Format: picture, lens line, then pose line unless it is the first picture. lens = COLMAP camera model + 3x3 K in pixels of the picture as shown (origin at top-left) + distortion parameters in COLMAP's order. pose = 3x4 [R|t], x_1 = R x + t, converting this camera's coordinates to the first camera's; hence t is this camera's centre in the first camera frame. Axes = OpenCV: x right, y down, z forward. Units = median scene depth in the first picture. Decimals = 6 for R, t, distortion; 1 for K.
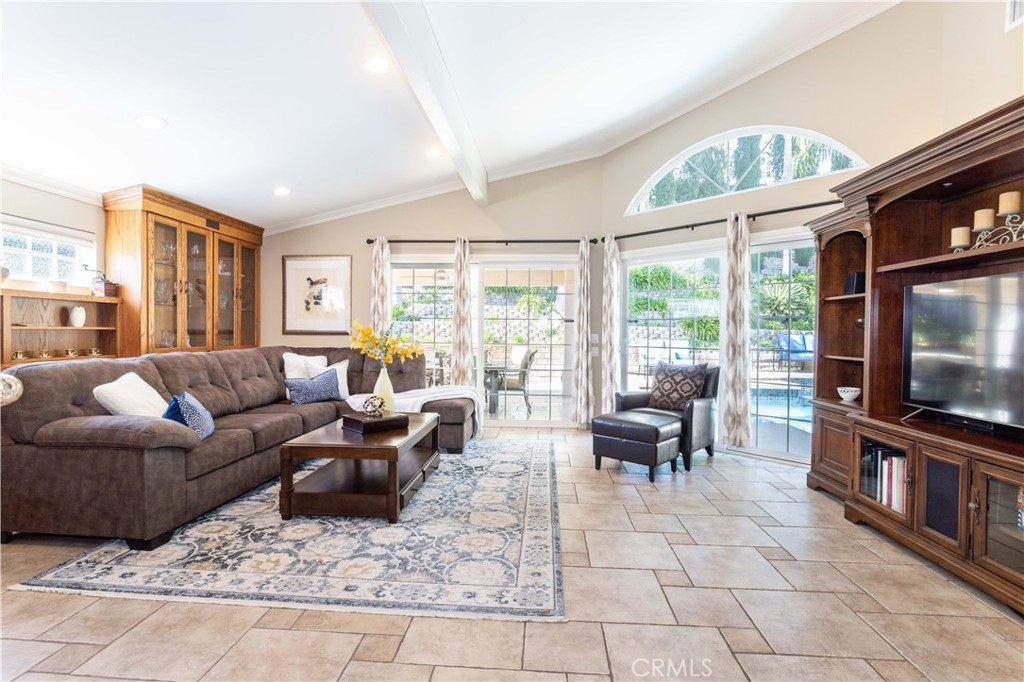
lens RADIAL K [[491.4, 0, 512.0], [0, 491.4, 337.4], [0, 0, 1]] dist [-0.017619, 0.006295]
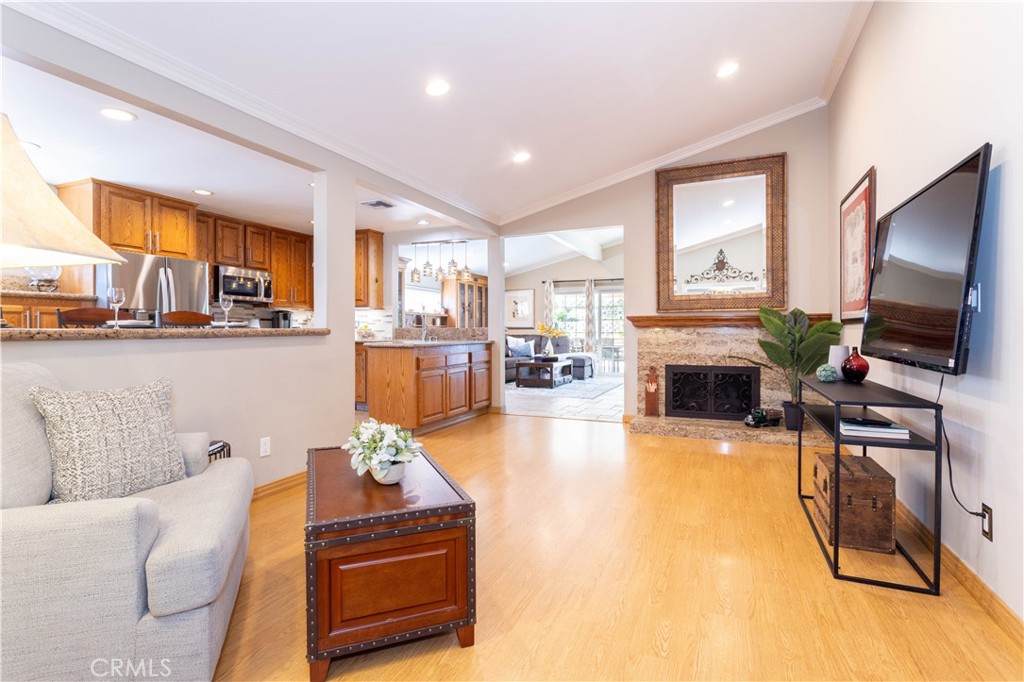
lens RADIAL K [[491.4, 0, 497.0], [0, 491.4, 337.1], [0, 0, 1]] dist [-0.017619, 0.006295]
pose [[0.930479, -0.004122, -0.366321, 0.427908], [0.003383, 0.999991, -0.002659, 0.052883], [0.366329, 0.001235, 0.930485, -1.500631]]
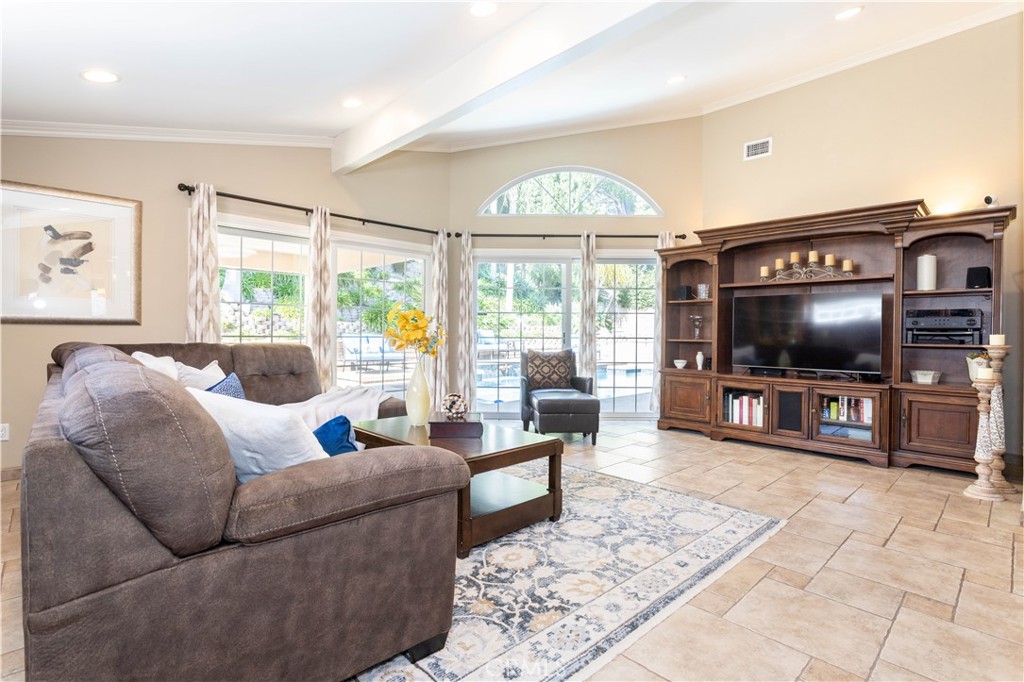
lens RADIAL K [[491.4, 0, 513.4], [0, 491.4, 336.8], [0, 0, 1]] dist [-0.017619, 0.006295]
pose [[0.672651, -0.009583, 0.739897, -0.779435], [0.006254, 0.999954, 0.007266, 0.014688], [-0.739933, -0.000260, 0.672680, 0.334520]]
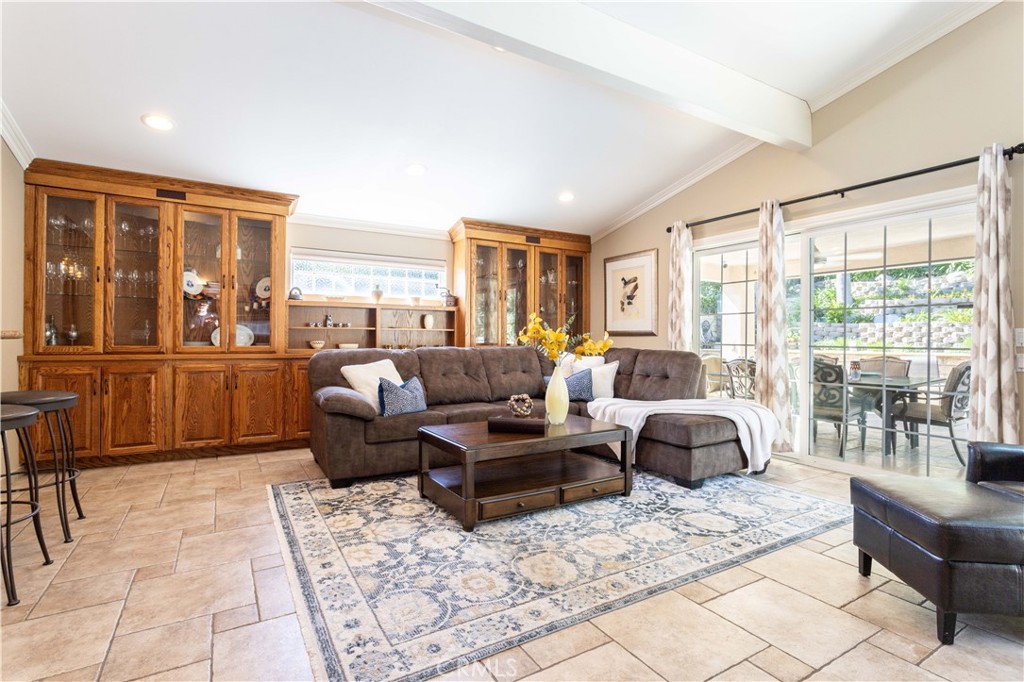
lens RADIAL K [[491.4, 0, 513.2], [0, 491.4, 339.3], [0, 0, 1]] dist [-0.017619, 0.006295]
pose [[0.570881, -0.003421, -0.821026, 0.442570], [-0.009330, 0.999900, -0.010654, 0.023028], [0.820980, 0.013742, 0.570791, 0.425980]]
